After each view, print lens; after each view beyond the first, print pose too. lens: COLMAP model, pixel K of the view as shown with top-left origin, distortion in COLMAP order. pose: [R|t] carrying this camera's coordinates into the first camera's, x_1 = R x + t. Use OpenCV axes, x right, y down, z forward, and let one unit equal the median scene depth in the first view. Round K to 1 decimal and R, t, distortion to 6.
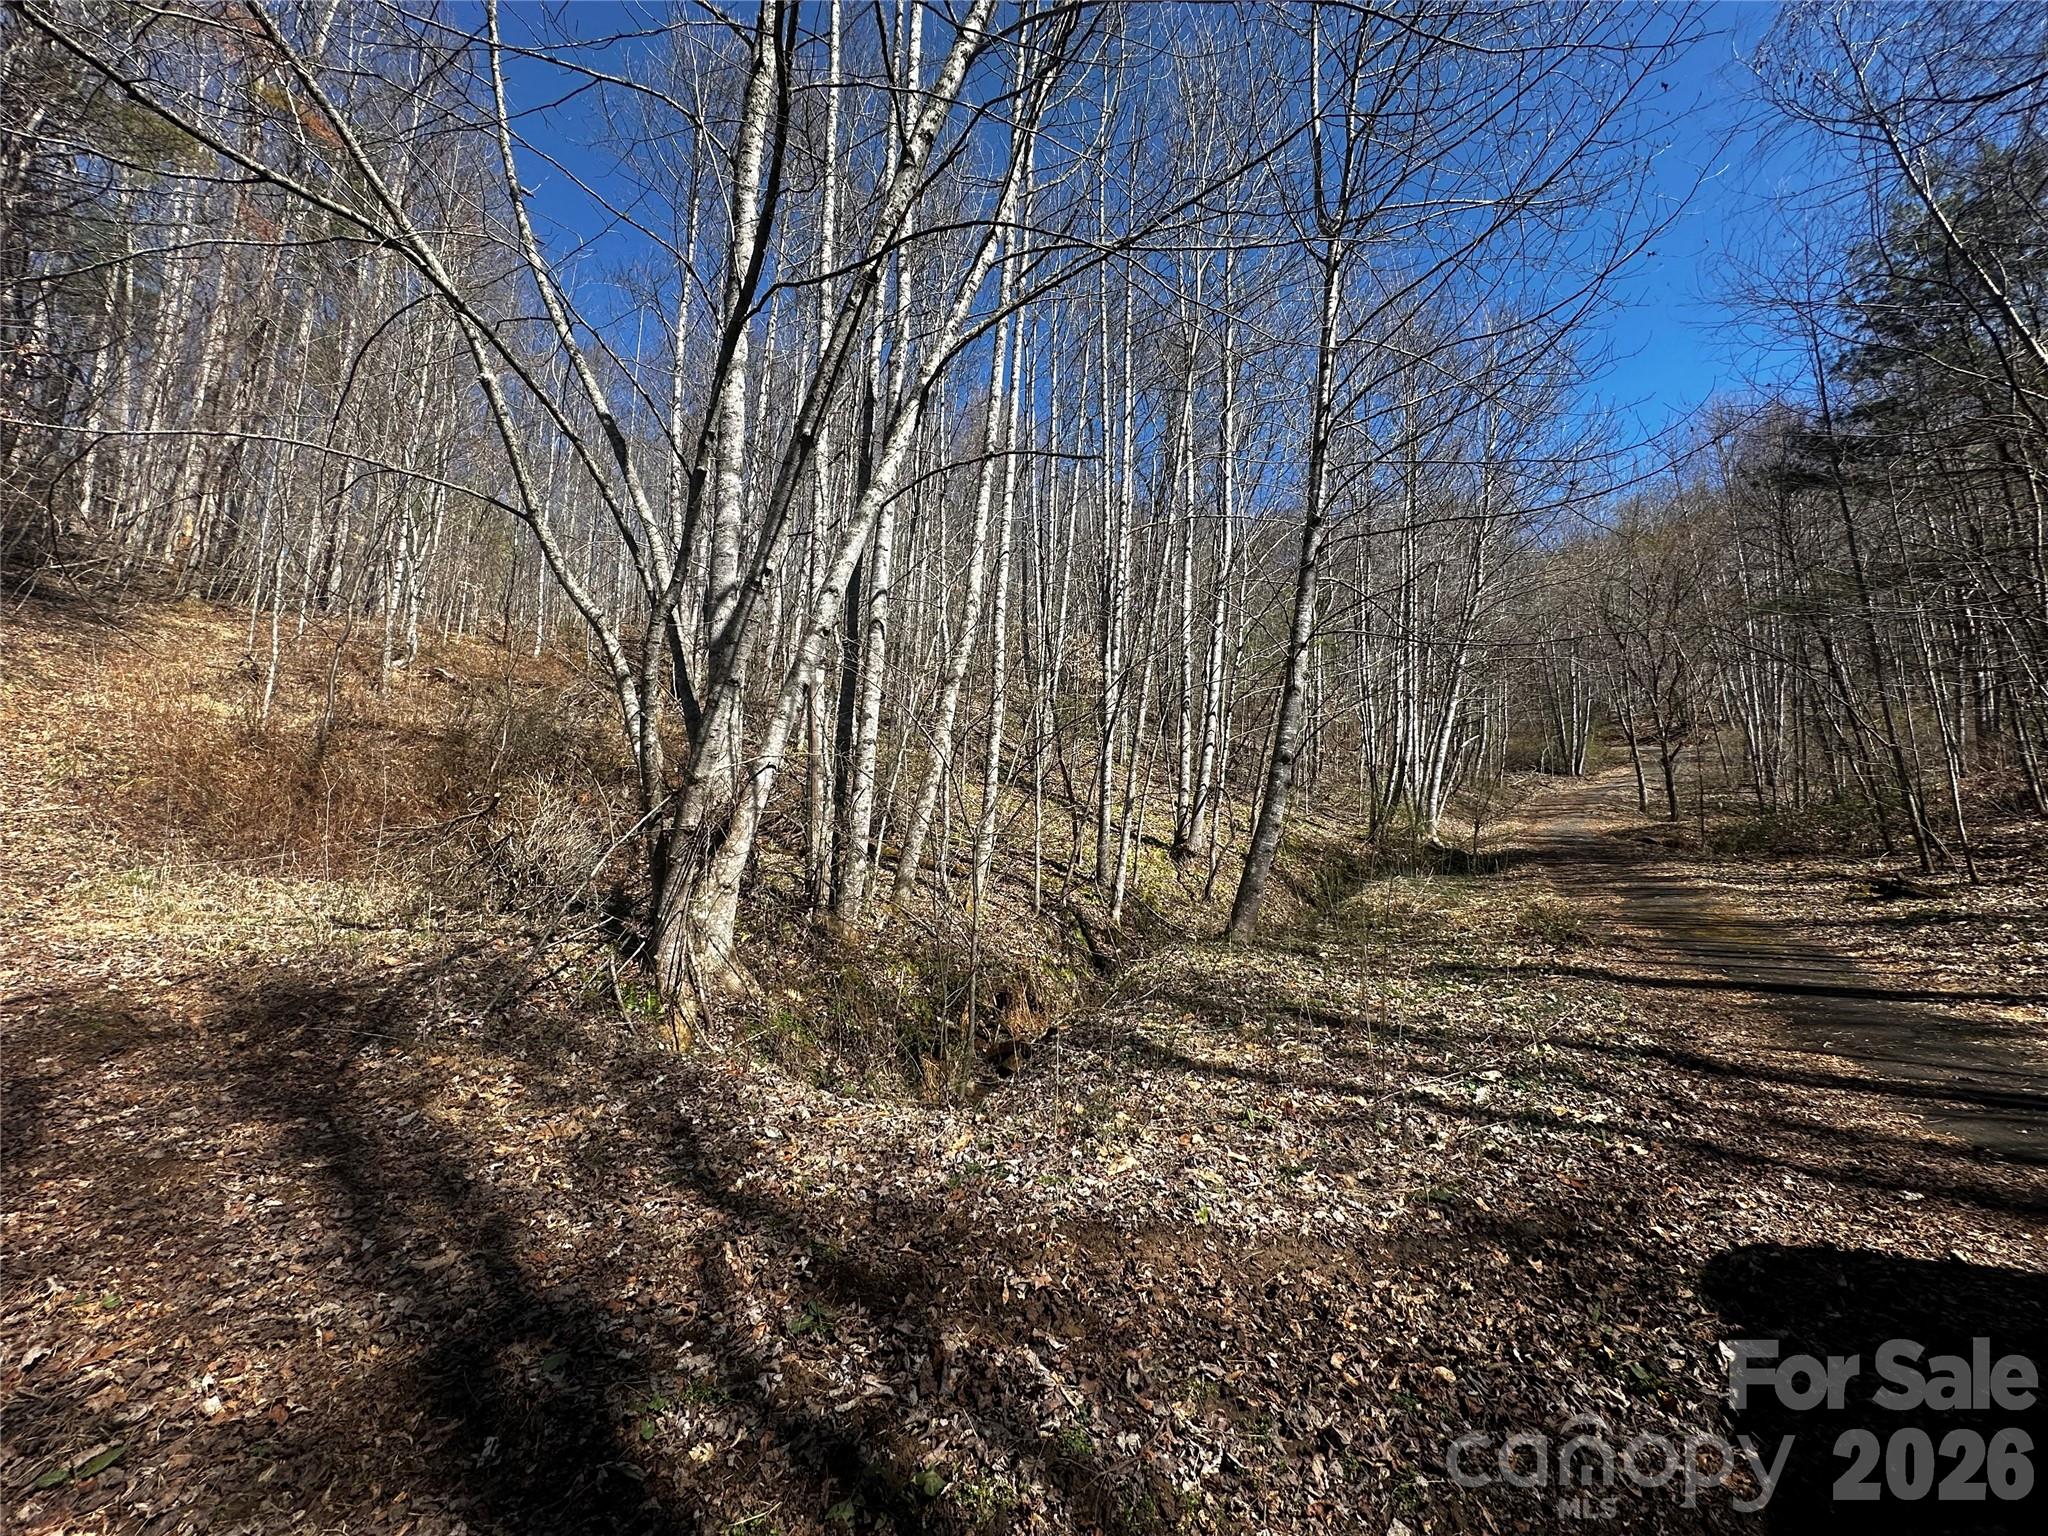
lens RADIAL K [[818.0, 0, 1025.0], [0, 818.0, 769.1], [0, 0, 1]] dist [-0.001036, 0.000485]
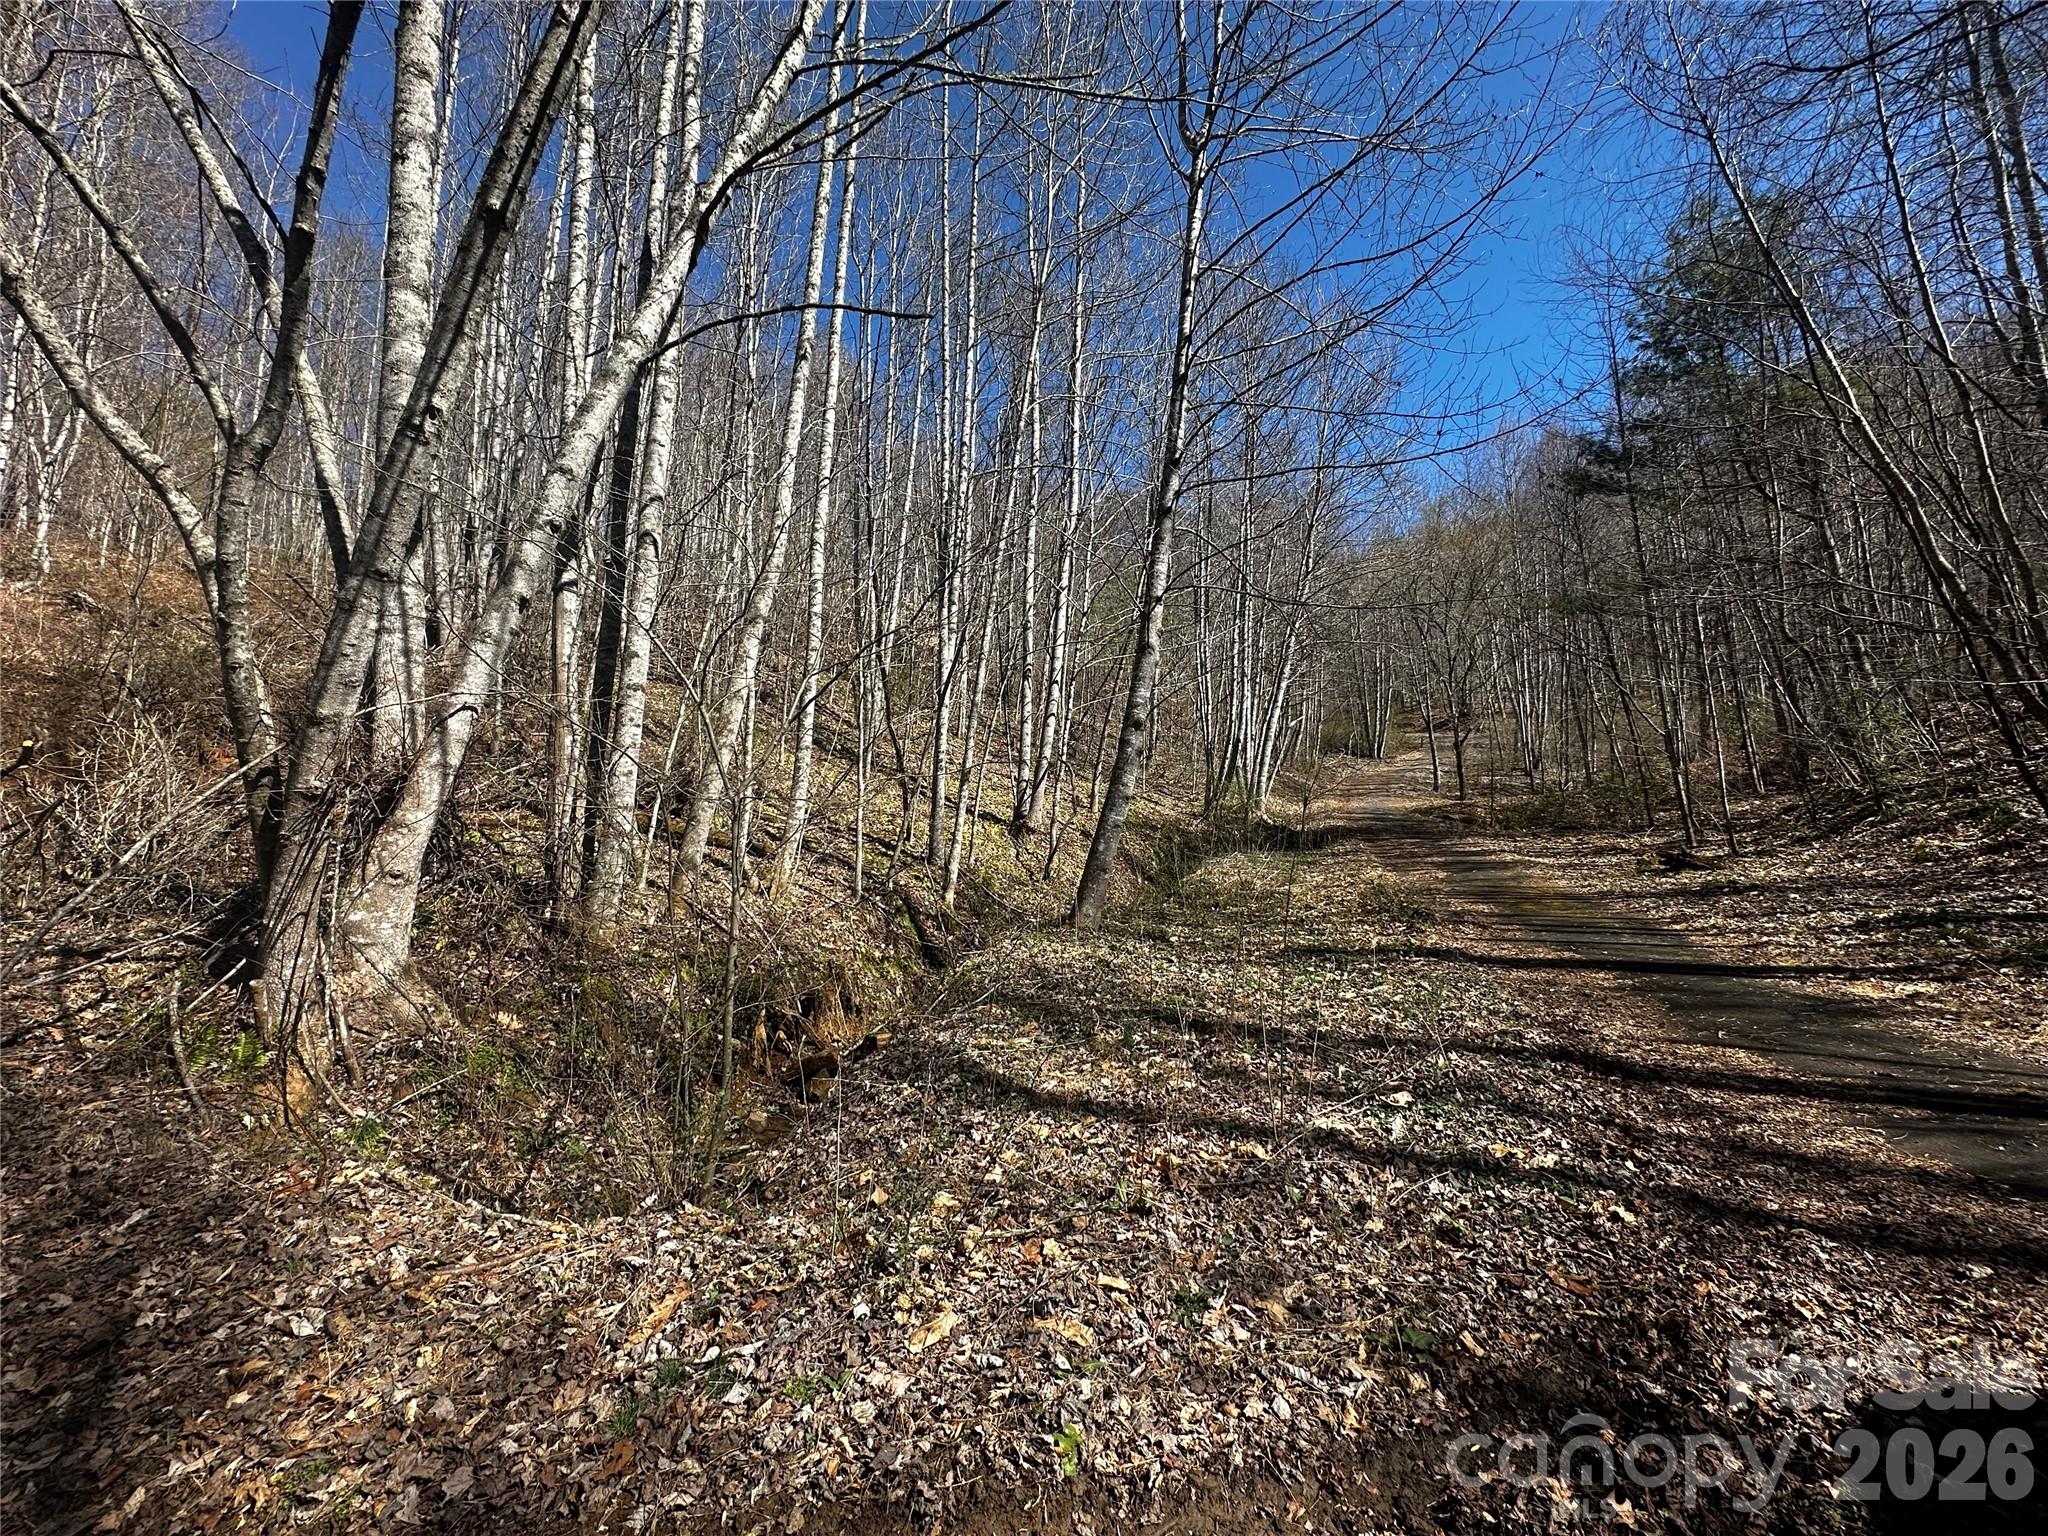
lens RADIAL K [[818.0, 0, 1025.0], [0, 818.0, 769.1], [0, 0, 1]] dist [-0.001036, 0.000485]
pose [[0.980731, 0.011910, 0.194999, 0.025865], [-0.017002, 0.999556, 0.024459, 0.020846], [-0.194621, -0.027303, 0.980498, 0.168827]]
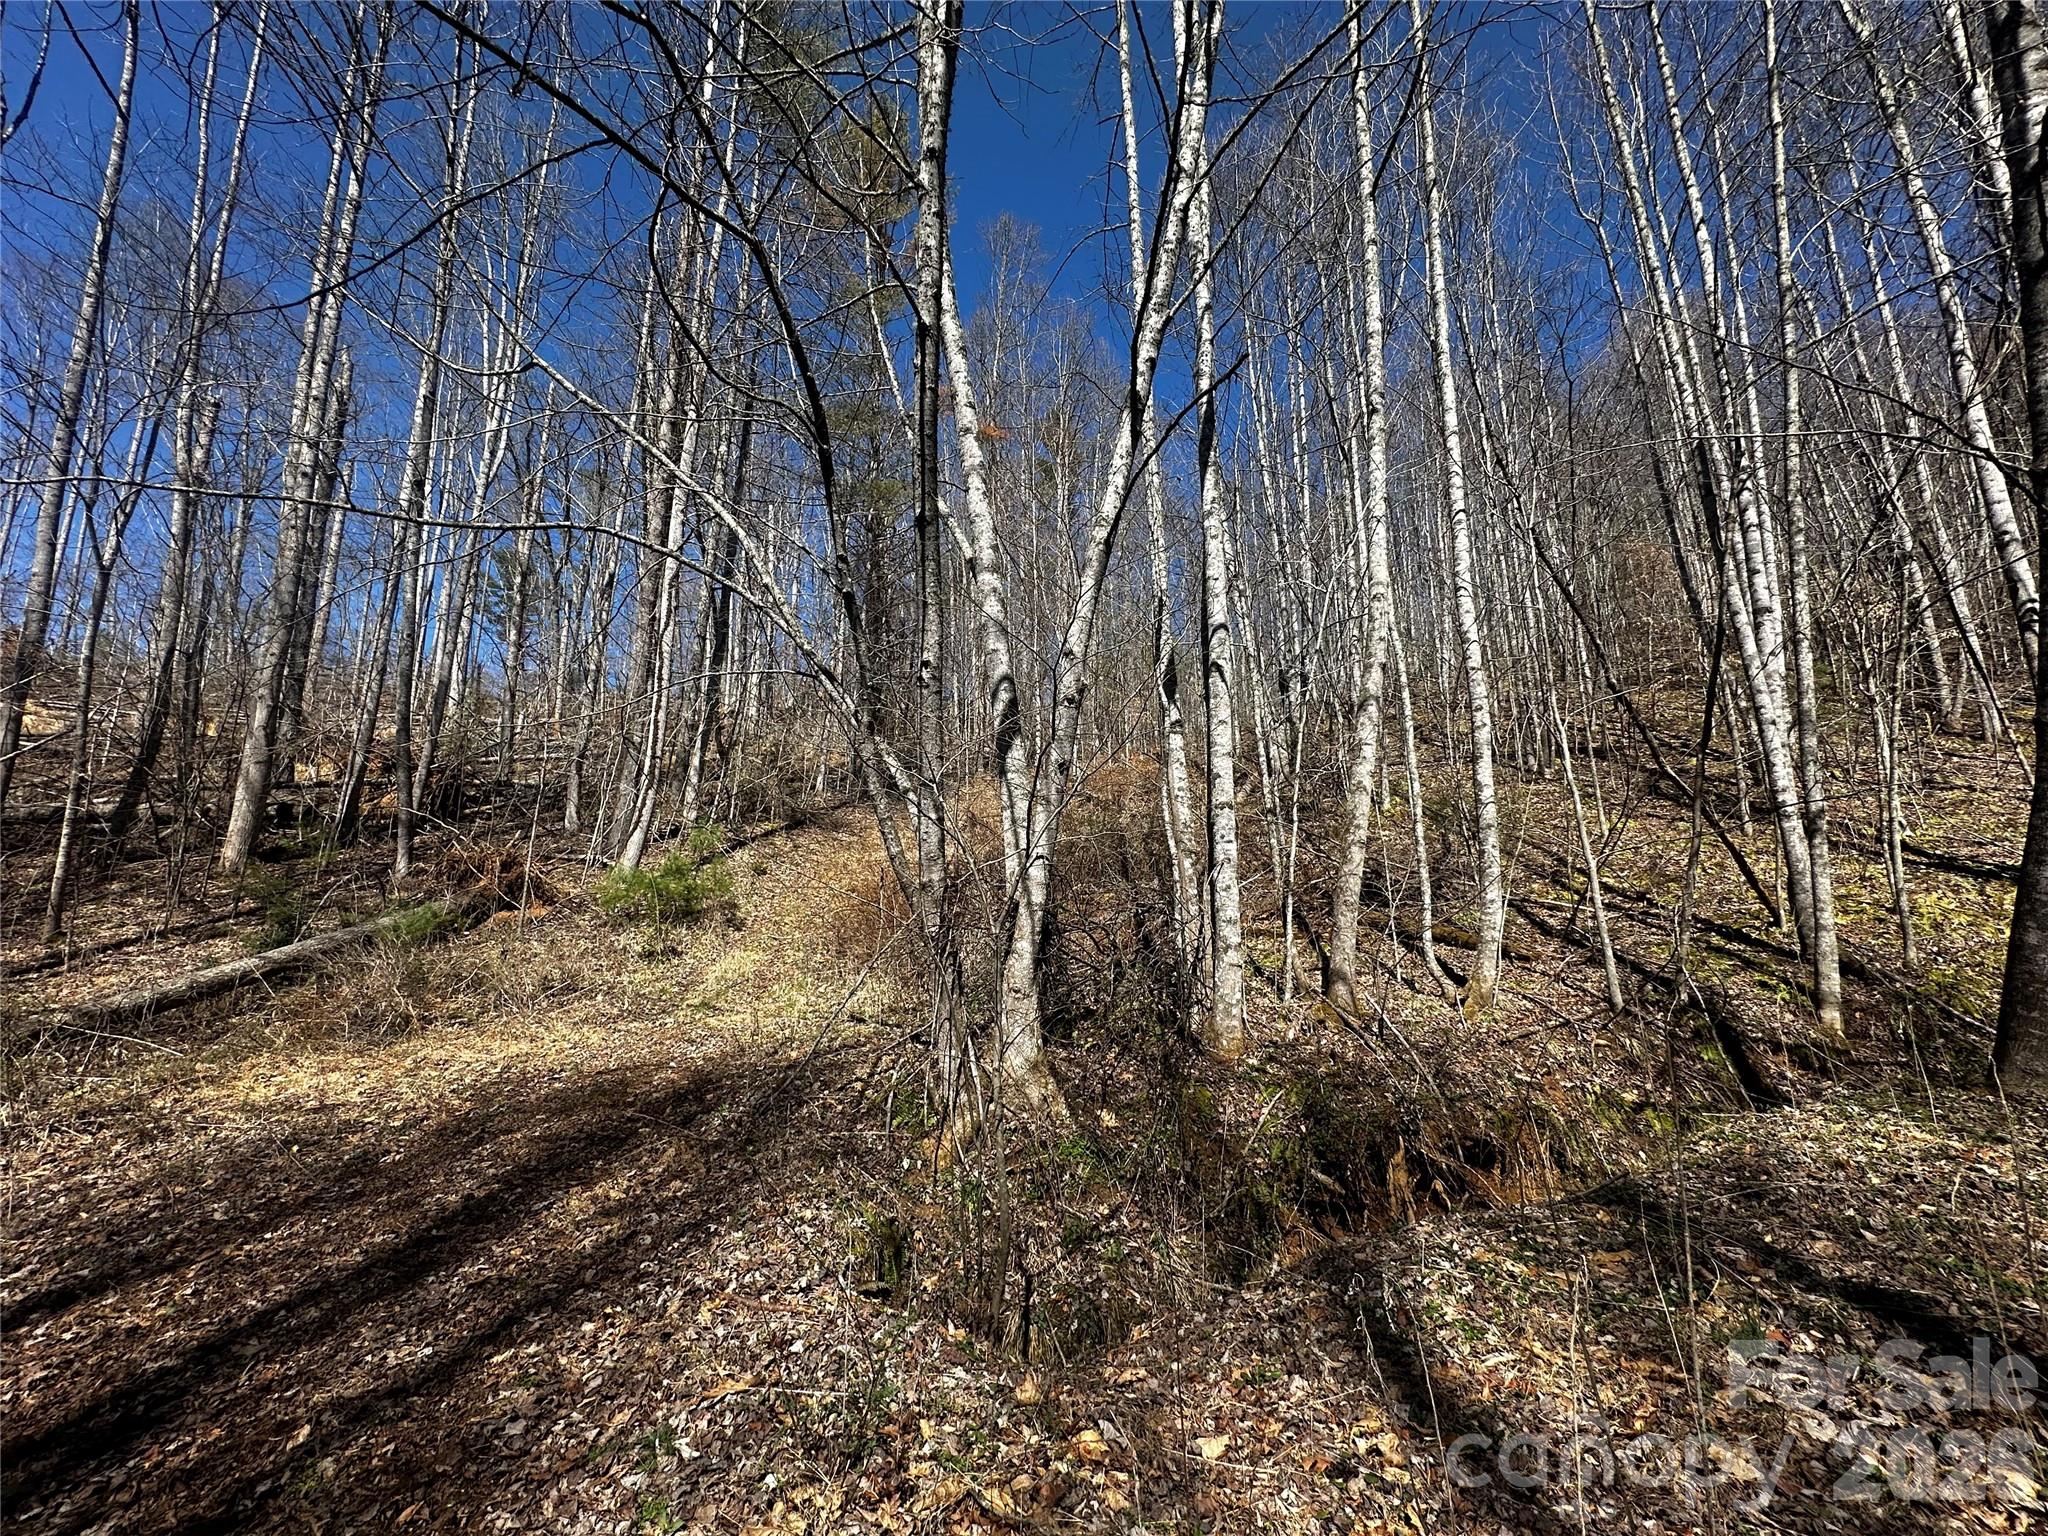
lens RADIAL K [[820.5, 0, 1021.9], [0, 820.5, 771.4], [0, 0, 1]] dist [-0.001661, 0.000043]
pose [[0.647437, -0.197213, -0.736160, 0.323420], [0.132390, 0.980357, -0.146198, 0.029178], [0.750532, -0.002806, 0.660828, 0.319886]]
